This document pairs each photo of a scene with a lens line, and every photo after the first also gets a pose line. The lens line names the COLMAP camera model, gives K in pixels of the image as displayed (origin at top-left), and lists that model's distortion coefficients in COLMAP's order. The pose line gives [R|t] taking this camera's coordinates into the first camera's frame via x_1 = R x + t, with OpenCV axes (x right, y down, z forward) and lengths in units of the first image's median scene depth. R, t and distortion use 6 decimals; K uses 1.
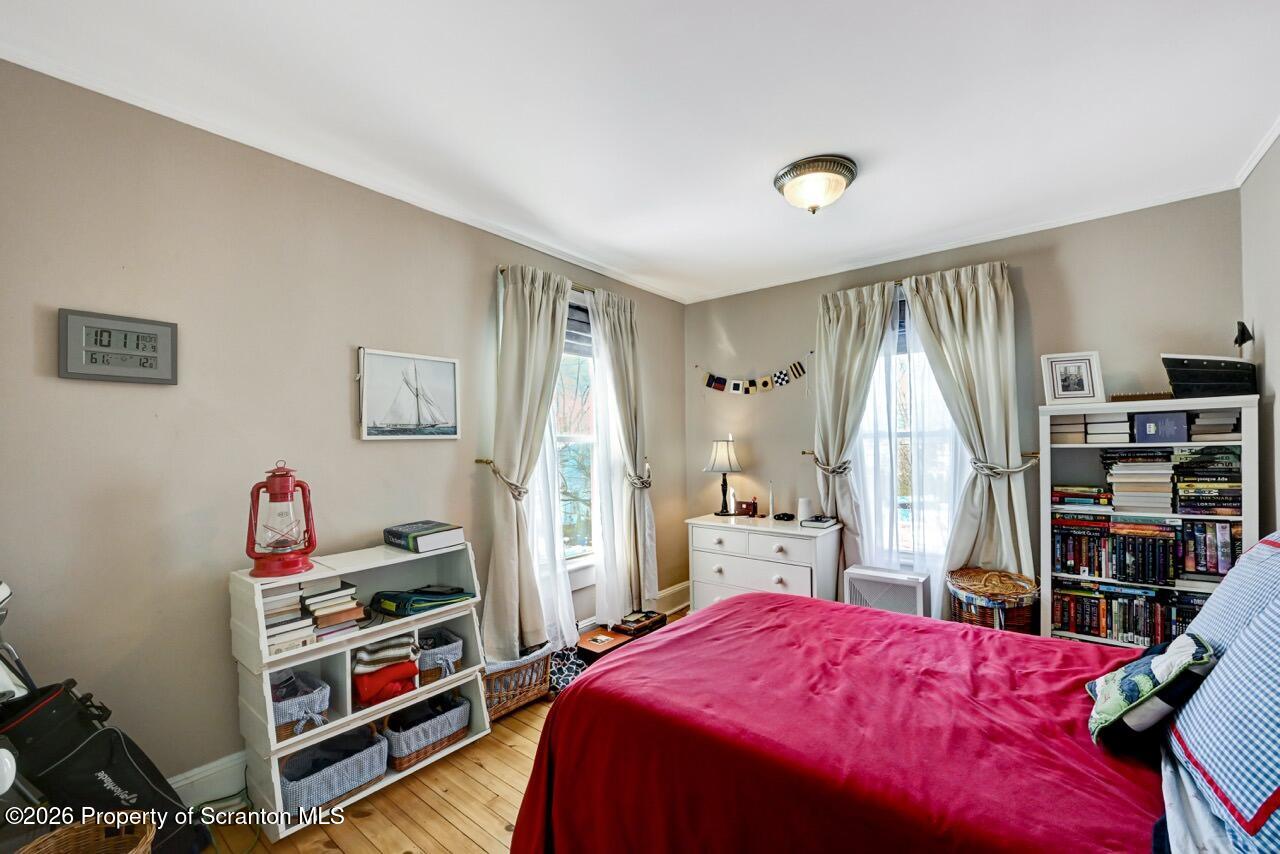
lens RADIAL K [[522.3, 0, 640.6], [0, 522.3, 454.9], [0, 0, 1]] dist [-0.000242, -0.000108]
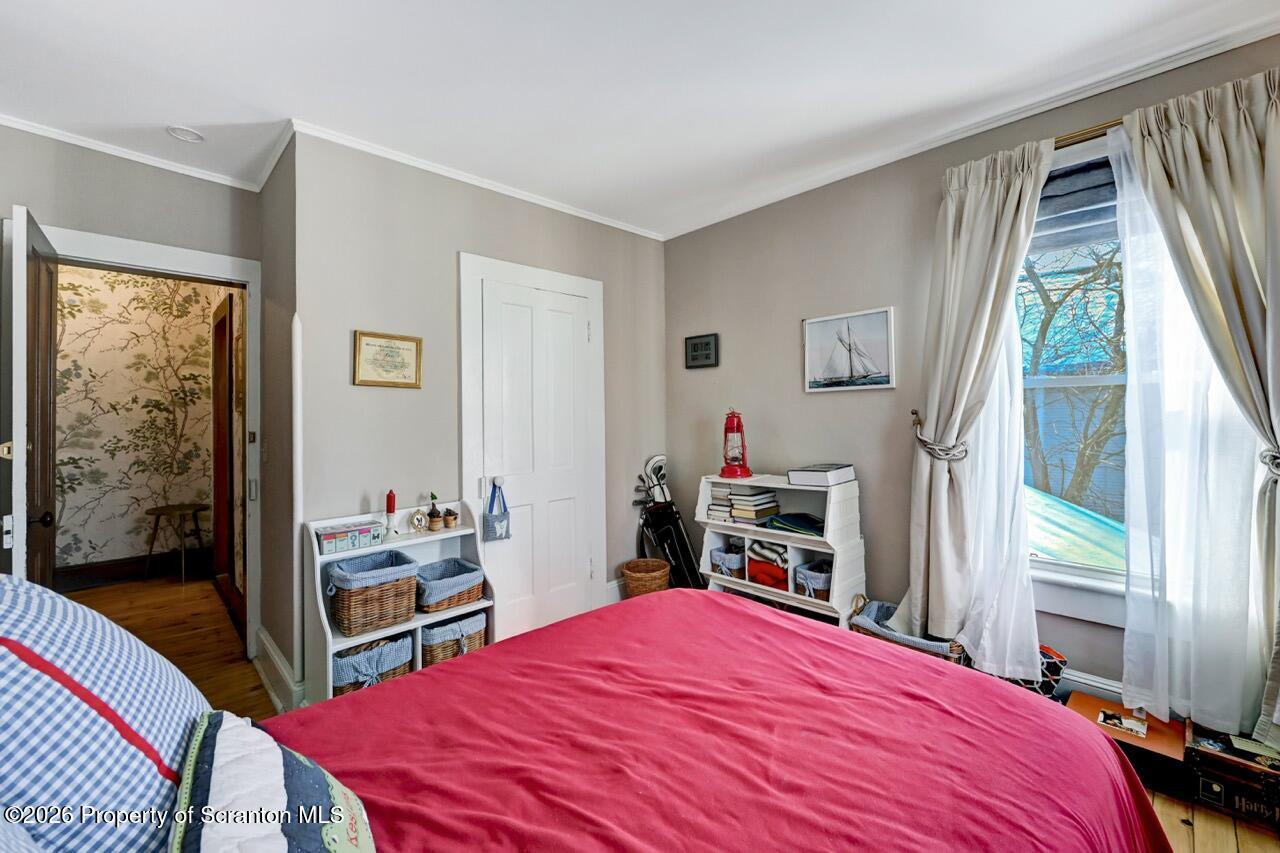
lens RADIAL K [[507.2, 0, 637.1], [0, 507.2, 423.9], [0, 0, 1]] dist [-0.004443, 0.000225]
pose [[-0.118119, 0.040510, -0.992173, 0.786076], [-0.002966, 0.999149, 0.041148, -0.001137], [0.992995, 0.007804, -0.117898, 0.777626]]
